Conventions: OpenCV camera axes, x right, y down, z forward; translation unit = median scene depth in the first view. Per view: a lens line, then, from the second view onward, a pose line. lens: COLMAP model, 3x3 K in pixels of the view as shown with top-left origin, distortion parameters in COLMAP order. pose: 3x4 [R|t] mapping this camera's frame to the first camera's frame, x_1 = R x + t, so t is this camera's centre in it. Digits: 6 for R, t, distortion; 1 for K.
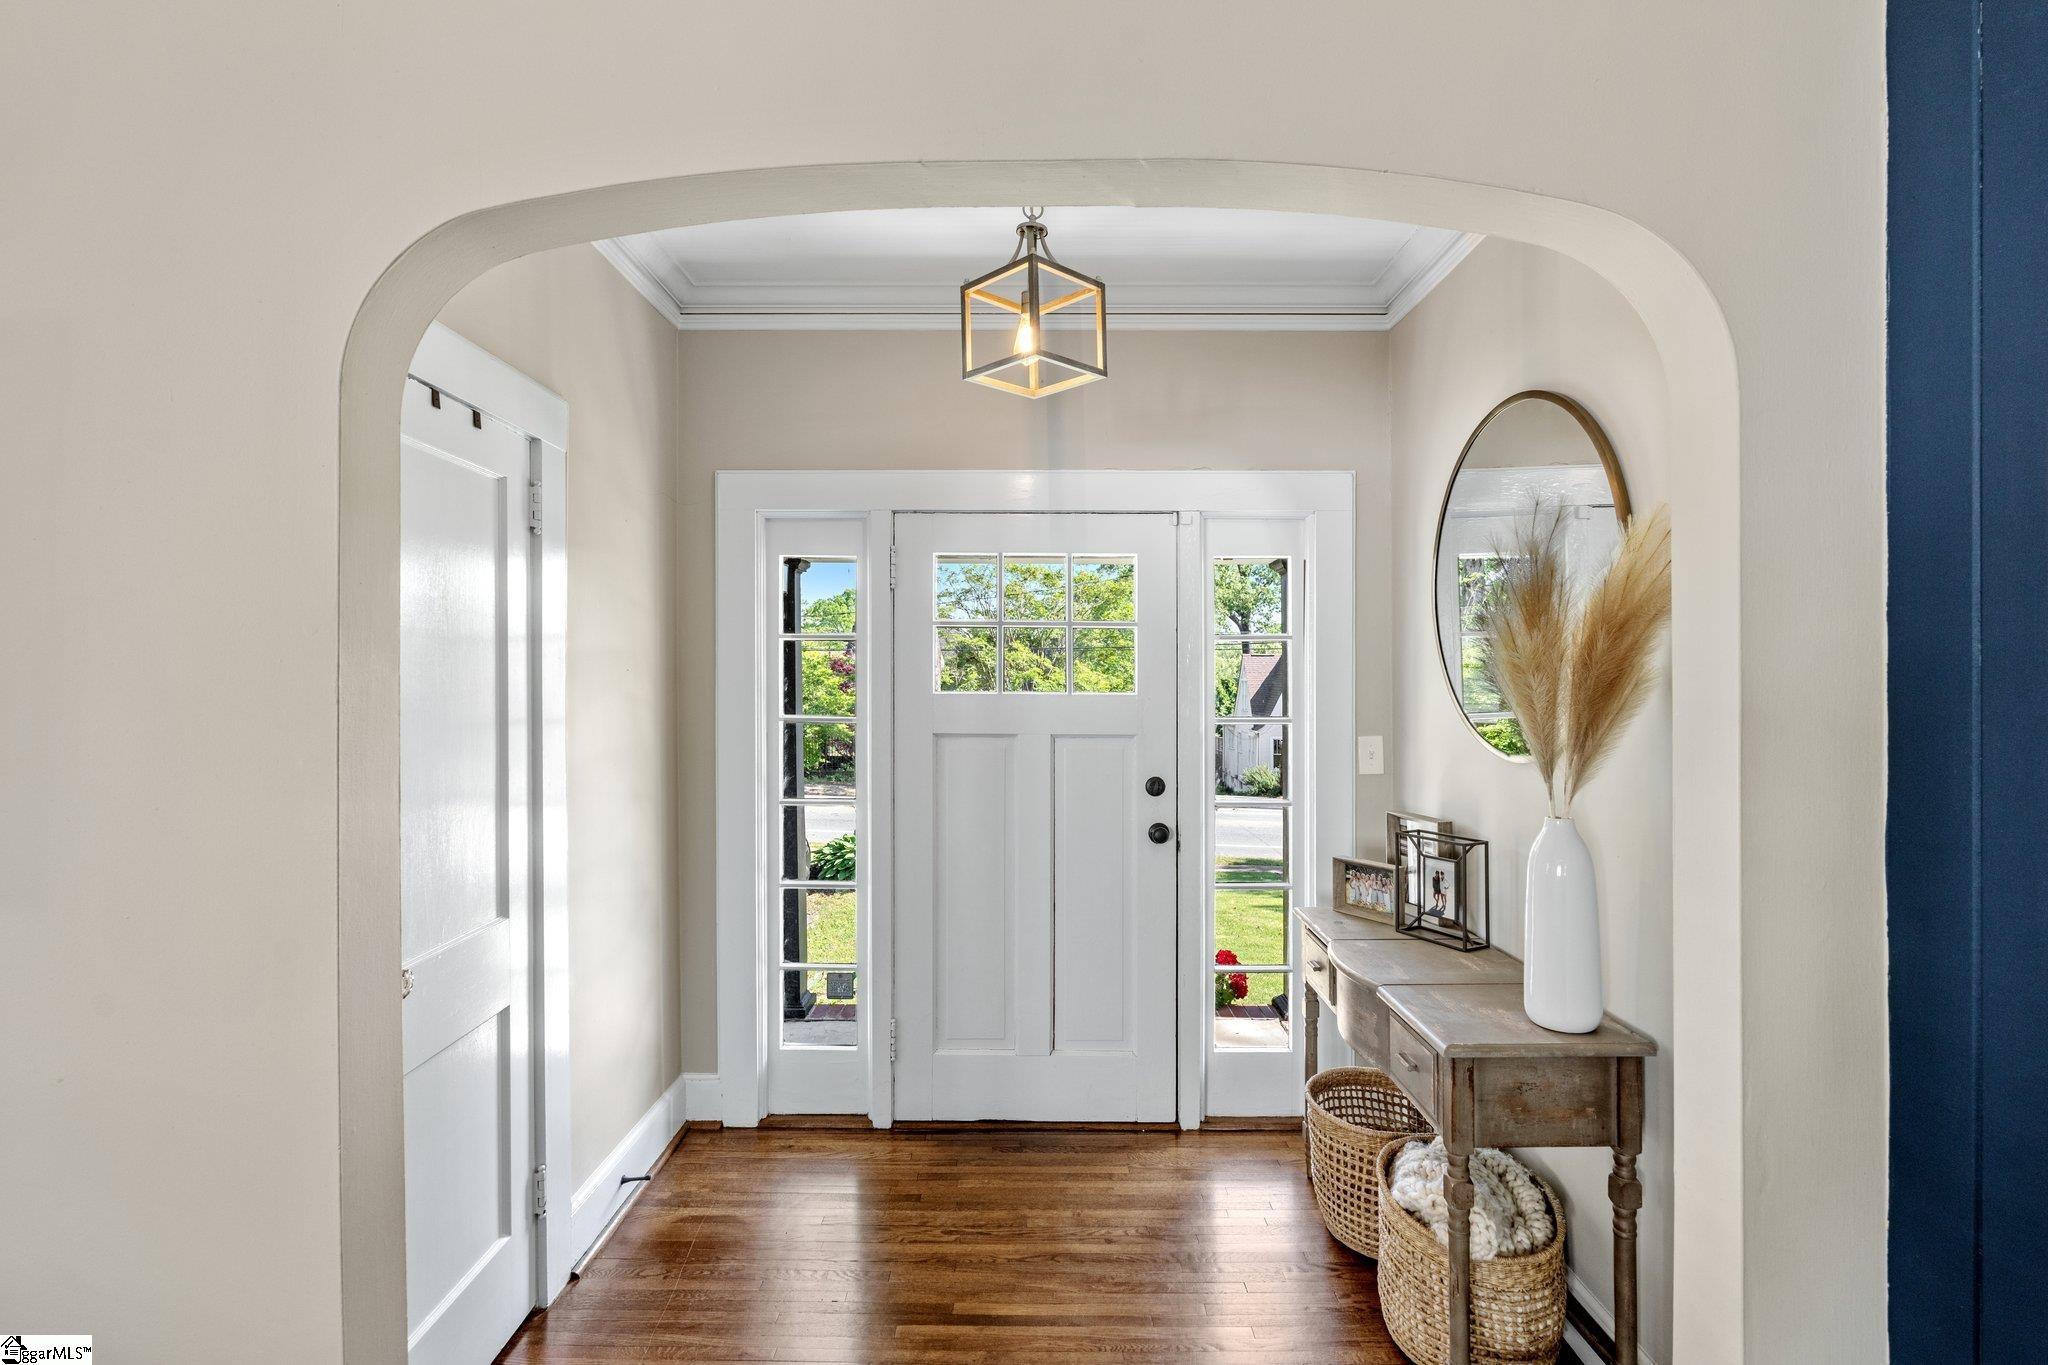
lens RADIAL K [[952.0, 0, 1022.4], [0, 952.0, 668.5], [0, 0, 1]] dist [-0.000415, 0.000371]
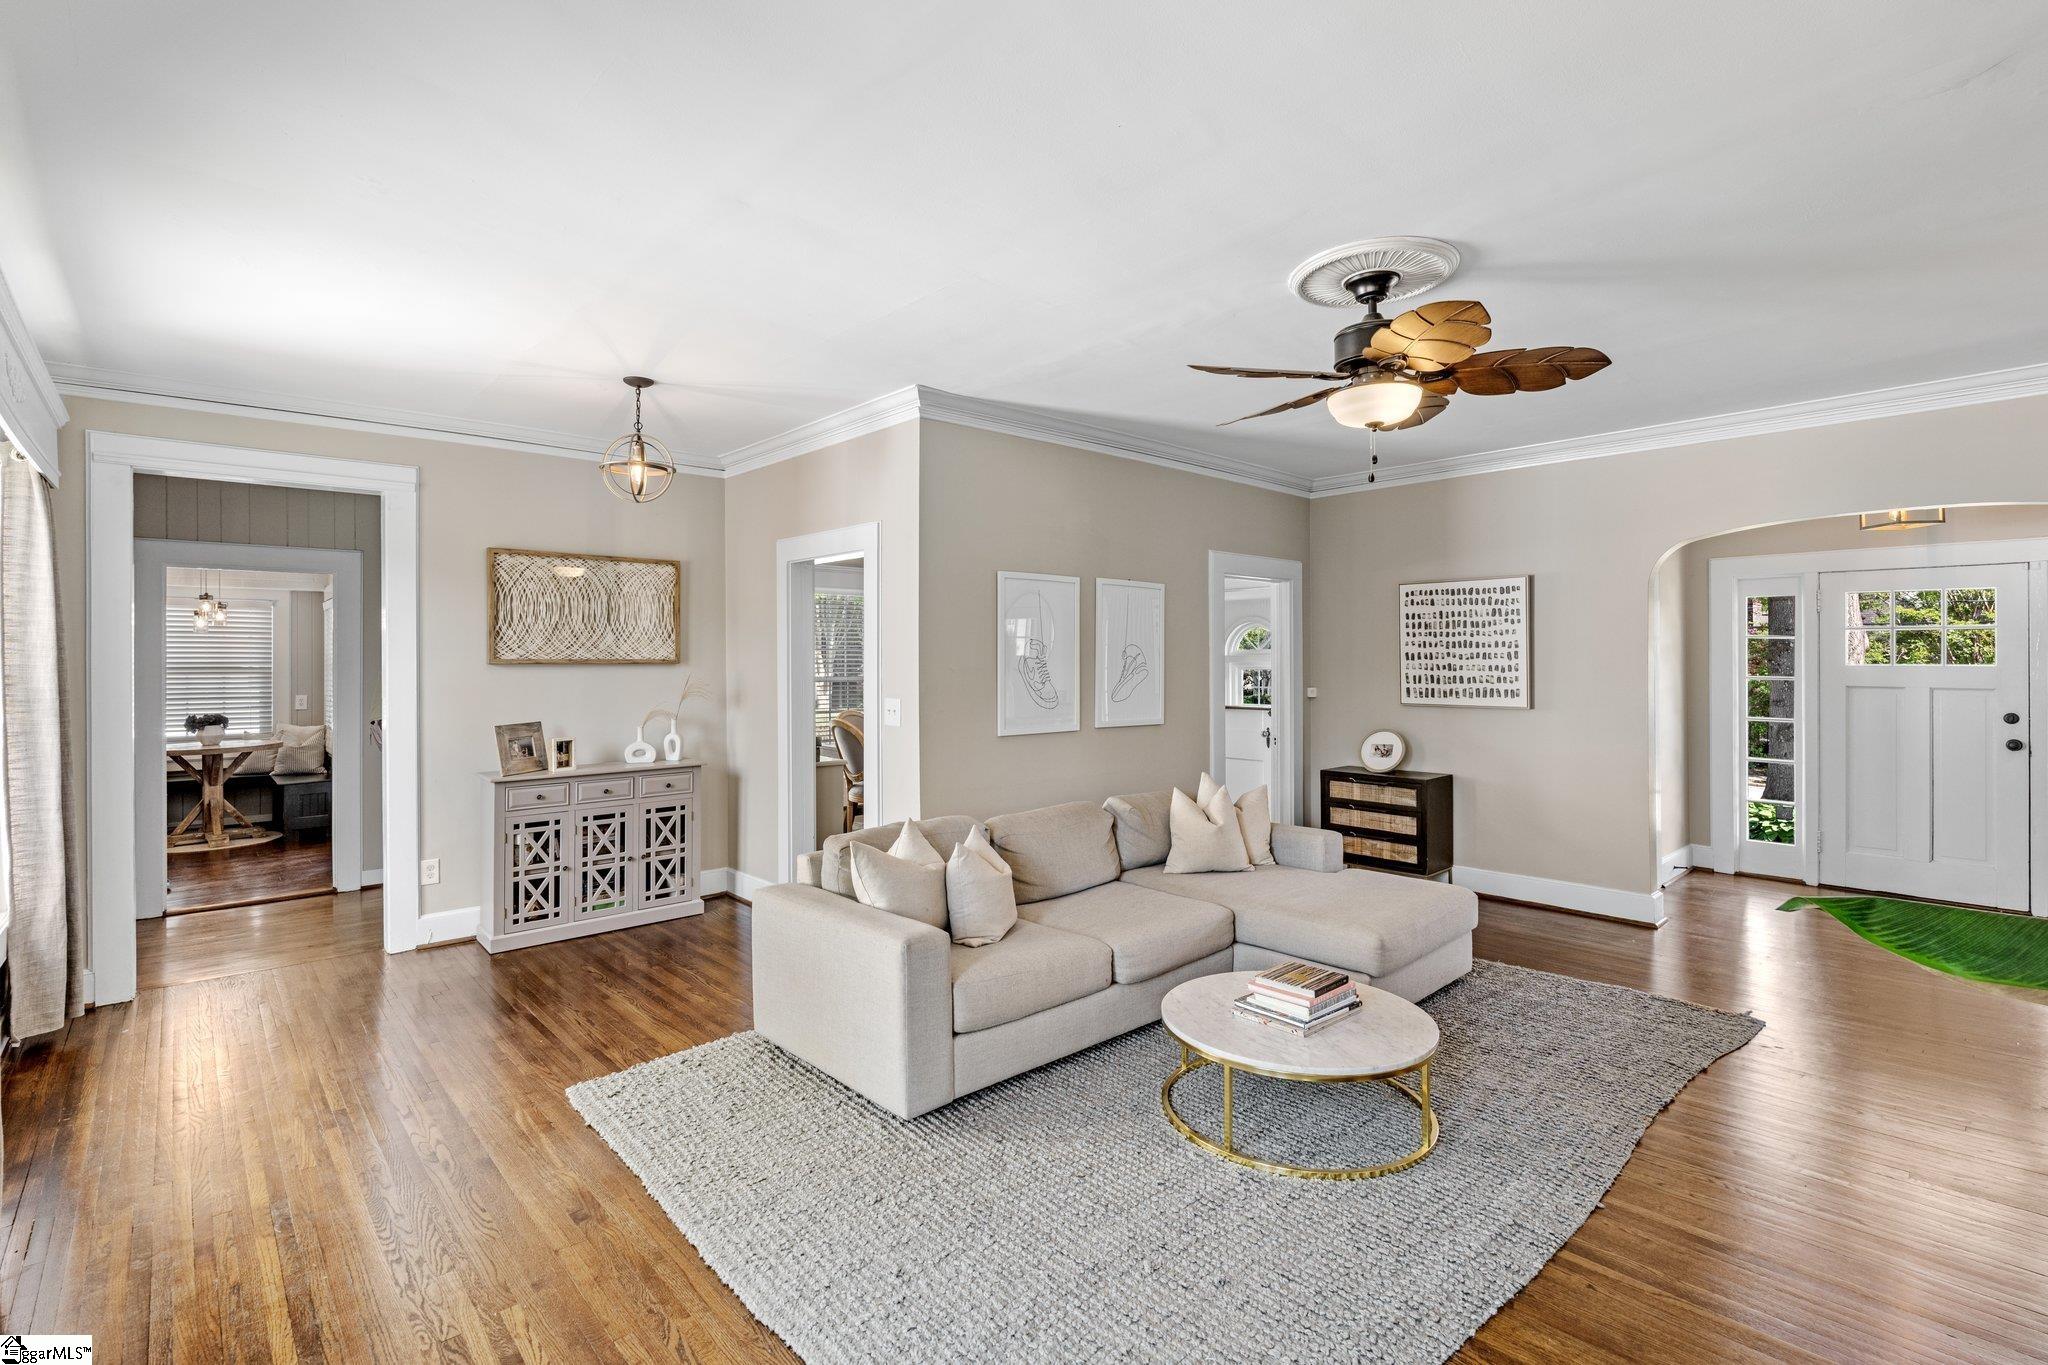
lens RADIAL K [[940.3, 0, 1020.9], [0, 940.3, 682.7], [0, 0, 1]] dist [-0.003312, 0.000534]
pose [[0.677781, 0.008085, -0.735219, 0.192279], [0.019432, 0.999393, 0.028904, -0.031785], [0.735007, -0.033877, 0.677213, -1.710435]]
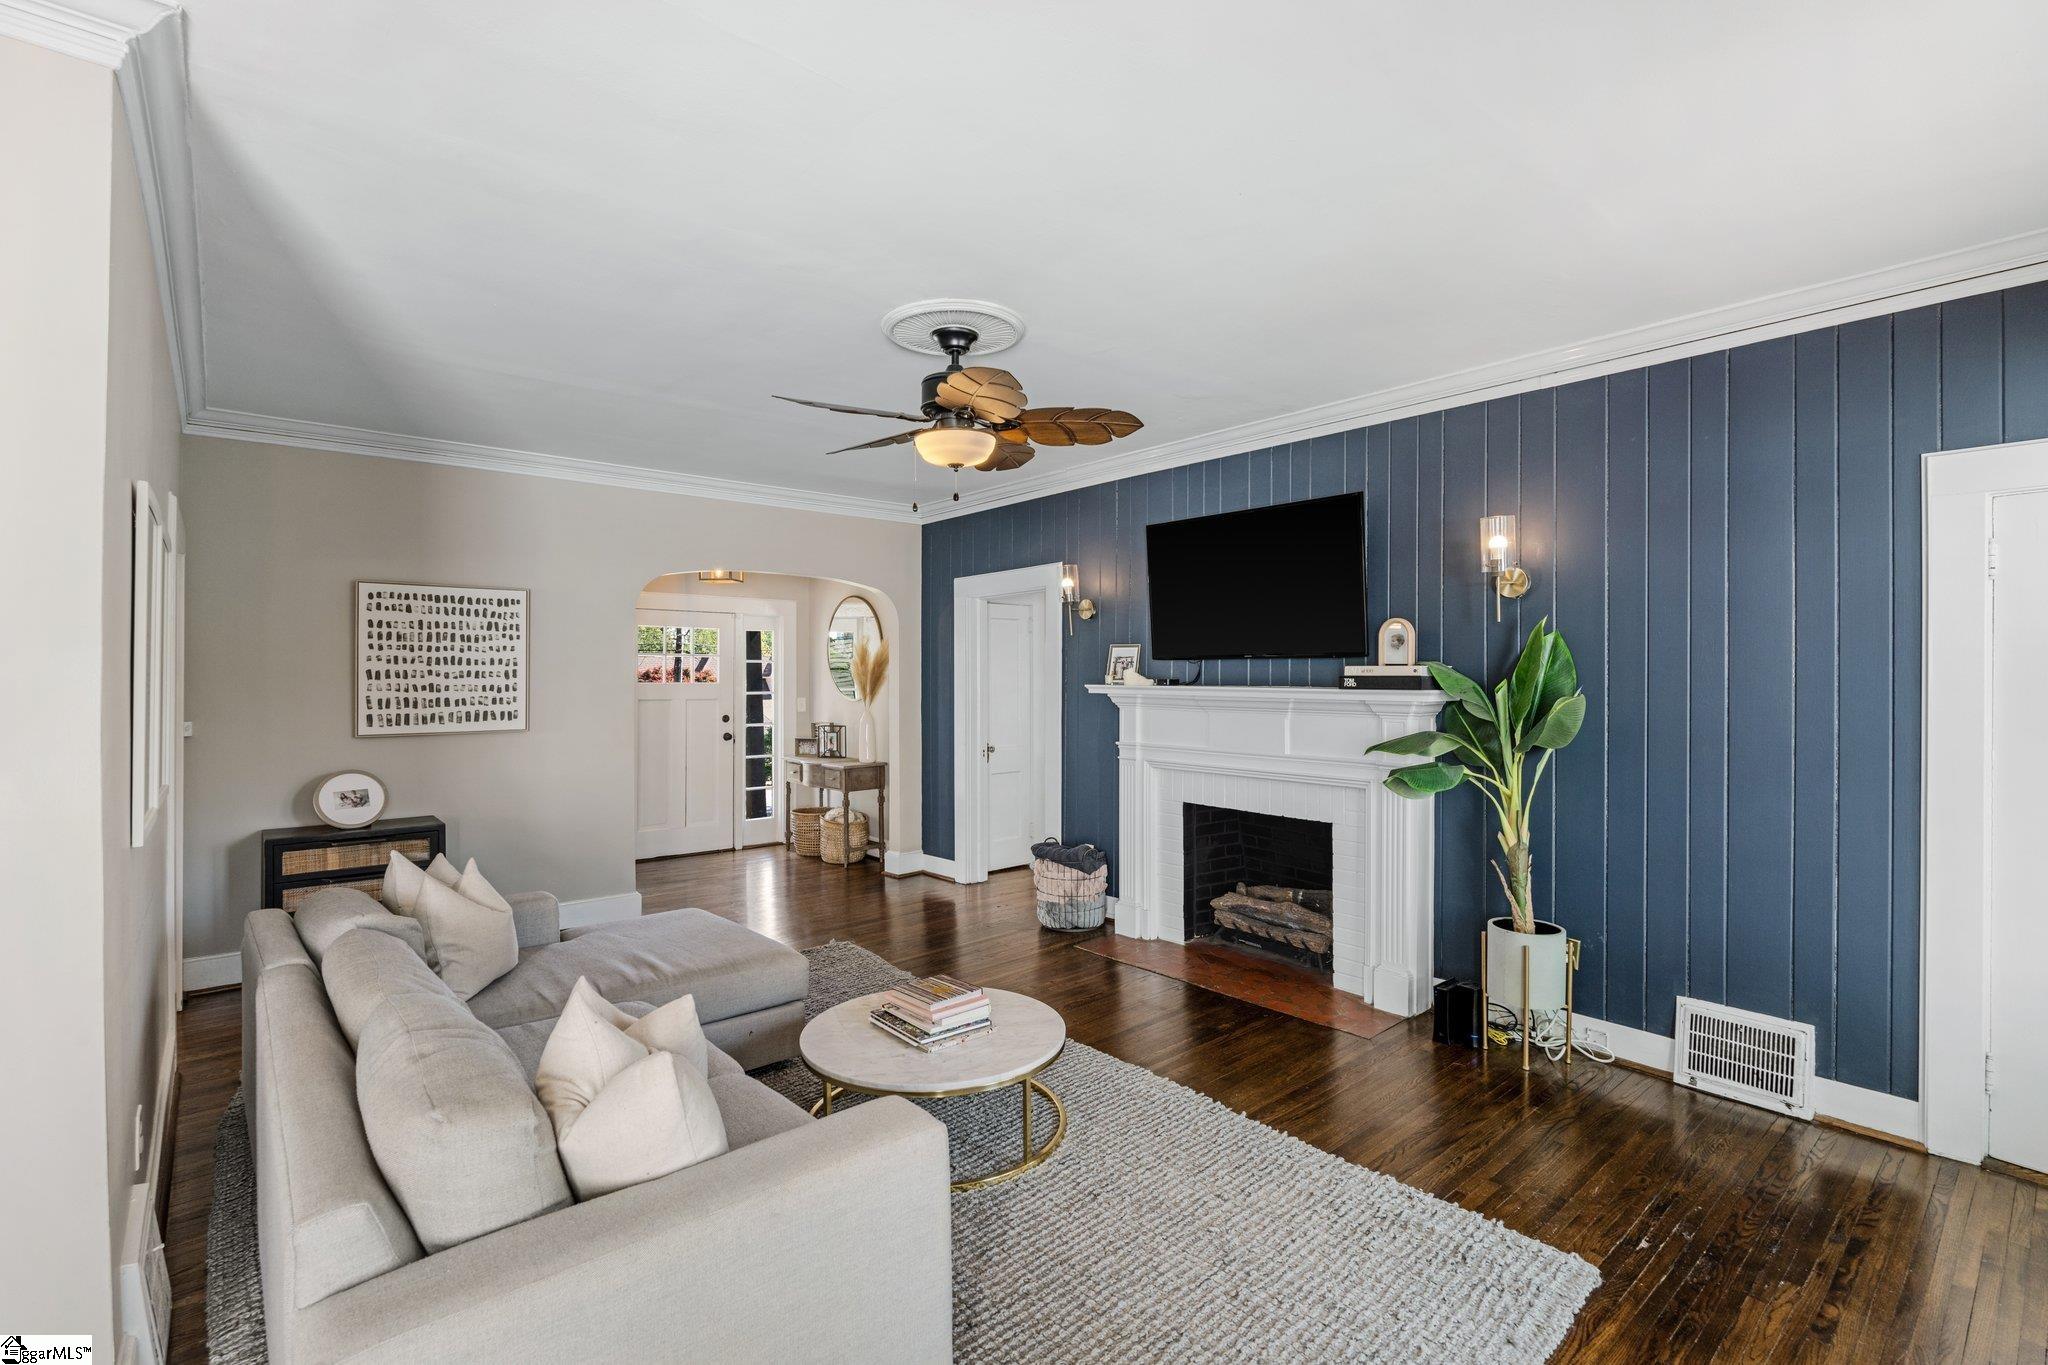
lens RADIAL K [[940.3, 0, 1020.9], [0, 940.3, 682.7], [0, 0, 1]] dist [-0.003312, 0.000534]
pose [[0.750557, -0.013701, 0.660664, -1.063219], [-0.002255, 0.999726, 0.023294, -0.040219], [-0.660802, -0.018973, 0.750320, -1.630900]]
